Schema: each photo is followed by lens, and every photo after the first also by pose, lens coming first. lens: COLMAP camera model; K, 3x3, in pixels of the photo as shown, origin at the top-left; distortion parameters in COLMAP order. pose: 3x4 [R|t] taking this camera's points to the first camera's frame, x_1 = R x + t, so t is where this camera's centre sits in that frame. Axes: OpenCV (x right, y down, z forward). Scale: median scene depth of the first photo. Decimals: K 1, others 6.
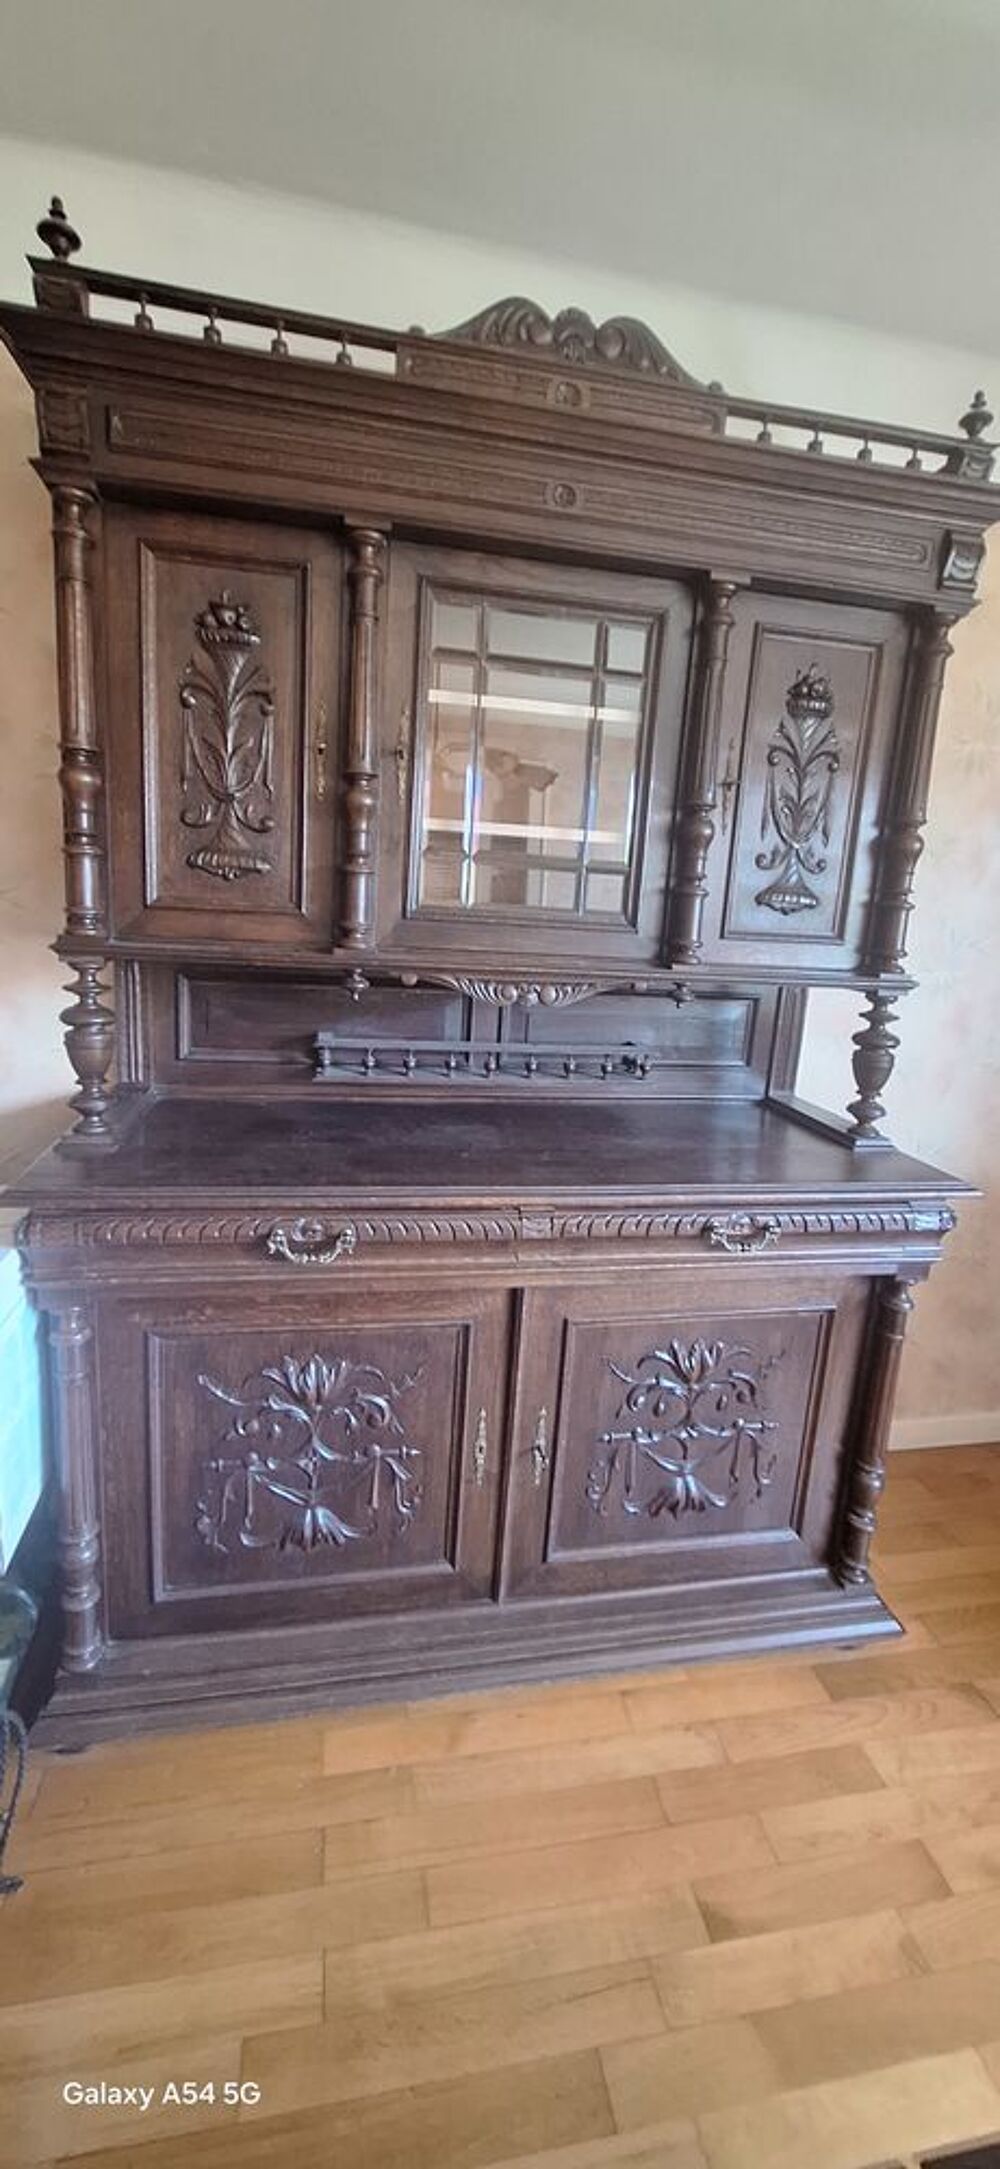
lens RADIAL K [[891.5, 0, 500.0], [0, 891.5, 1084.5], [0, 0, 1]] dist [0.000267, 0.000383]
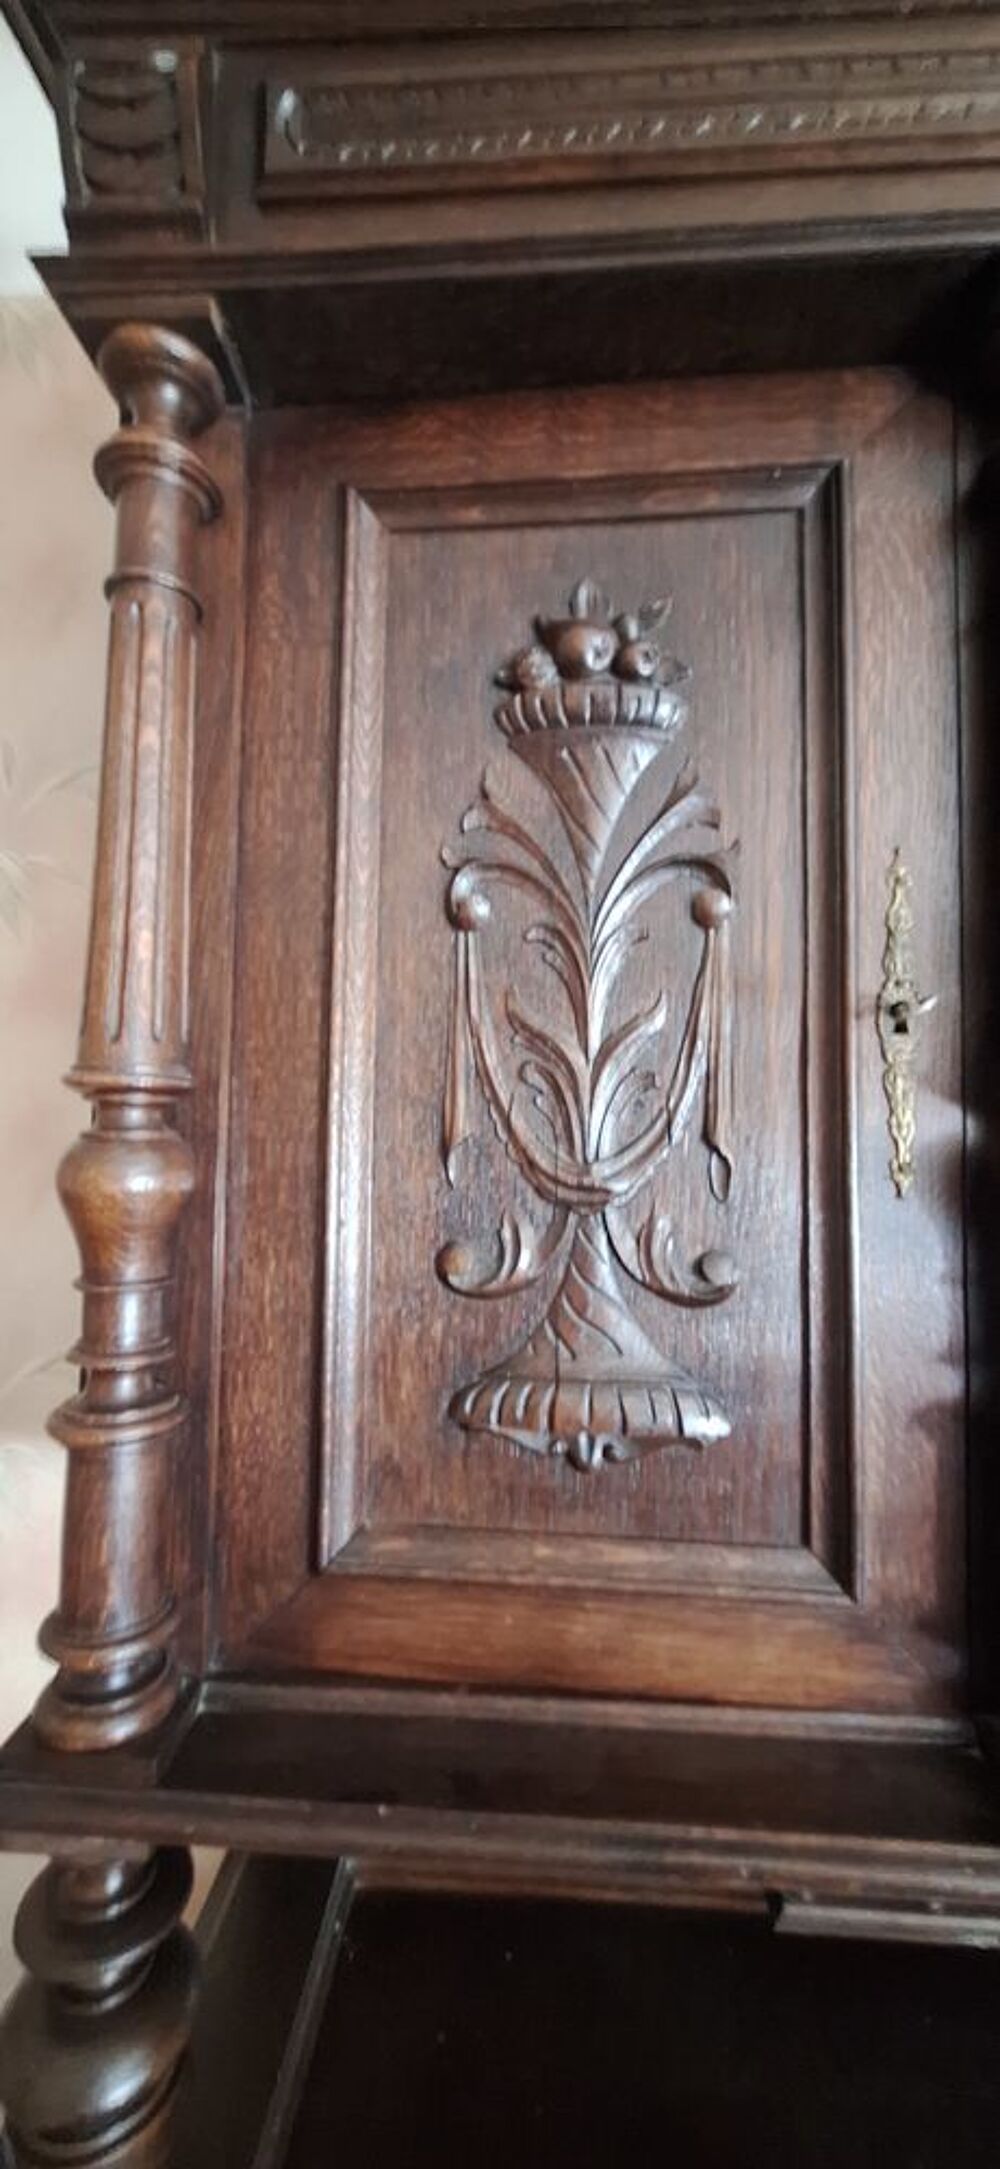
lens RADIAL K [[803.3, 0, 500.0], [0, 803.3, 1084.5], [0, 0, 1]] dist [-0.000269, 0.000055]
pose [[0.964062, -0.061243, -0.258522, -0.256552], [-0.008727, 0.965244, -0.261206, -0.281700], [0.265534, 0.254075, 0.930020, 0.718741]]
